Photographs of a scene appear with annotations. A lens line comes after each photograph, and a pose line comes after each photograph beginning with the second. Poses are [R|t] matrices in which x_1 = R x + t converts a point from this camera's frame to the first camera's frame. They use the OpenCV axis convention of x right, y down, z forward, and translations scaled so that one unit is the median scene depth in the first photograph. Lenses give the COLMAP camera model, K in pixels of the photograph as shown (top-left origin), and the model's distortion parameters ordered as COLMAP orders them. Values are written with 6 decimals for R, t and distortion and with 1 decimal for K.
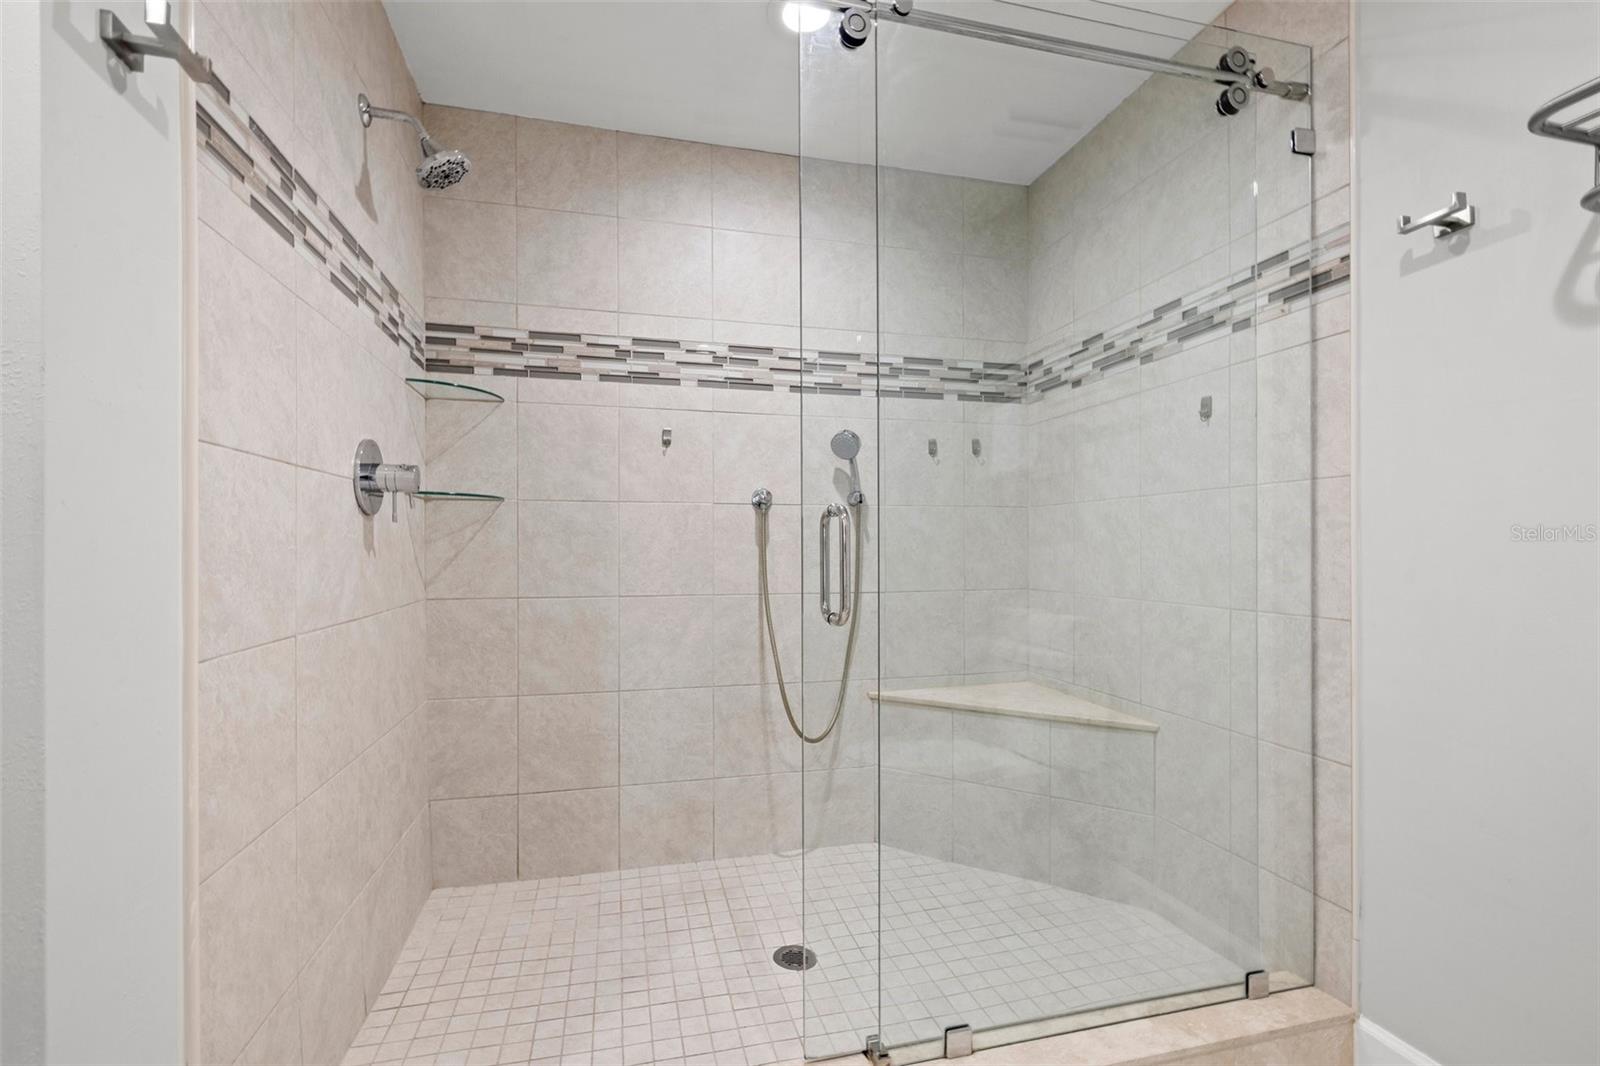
lens RADIAL K [[709.4, 0, 796.9], [0, 709.4, 556.9], [0, 0, 1]] dist [0.002985, -0.000087]
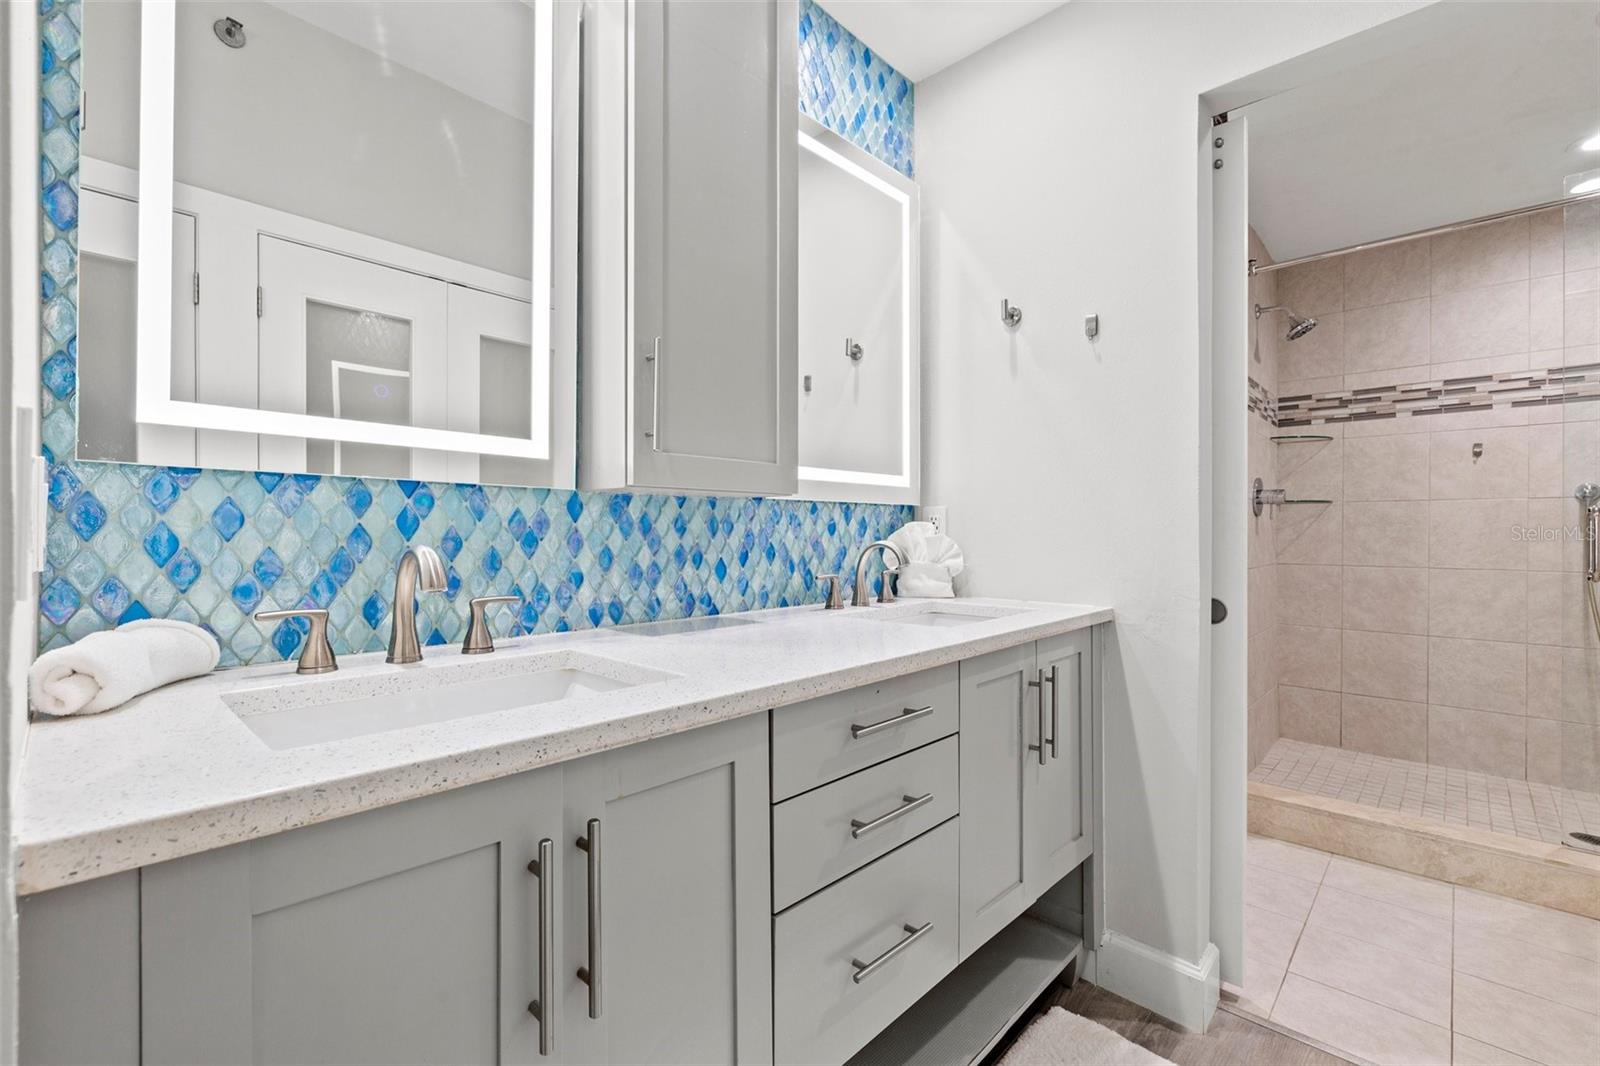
lens RADIAL K [[687.0, 0, 793.3], [0, 687.0, 534.1], [0, 0, 1]] dist [0.000449, -0.000706]
pose [[0.524957, 0.003827, -0.851120, 0.242100], [-0.013766, 0.999897, -0.003994, 0.011499], [0.851017, 0.013813, 0.524956, -0.772609]]
